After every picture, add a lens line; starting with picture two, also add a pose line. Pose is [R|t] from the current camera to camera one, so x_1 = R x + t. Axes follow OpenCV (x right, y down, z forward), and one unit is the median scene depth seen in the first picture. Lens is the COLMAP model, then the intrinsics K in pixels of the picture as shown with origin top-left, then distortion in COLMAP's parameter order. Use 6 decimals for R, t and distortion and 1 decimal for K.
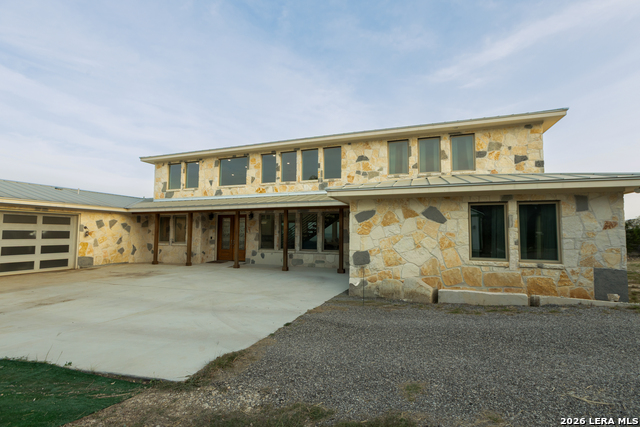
lens RADIAL K [[285.0, 0, 320.0], [0, 285.0, 213.5], [0, 0, 1]] dist [-0.000313, 0.000269]
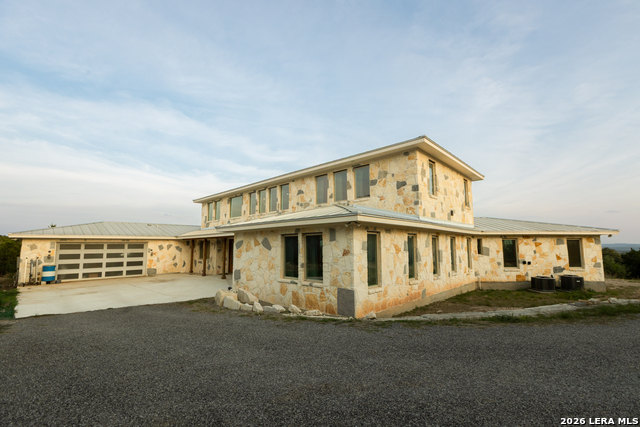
lens RADIAL K [[285.0, 0, 320.0], [0, 285.0, 213.5], [0, 0, 1]] dist [-0.000313, 0.000269]
pose [[0.910633, -0.060366, -0.408783, 0.787770], [0.044293, 0.997832, -0.048682, -0.040664], [0.410835, 0.026225, 0.911332, -0.092171]]
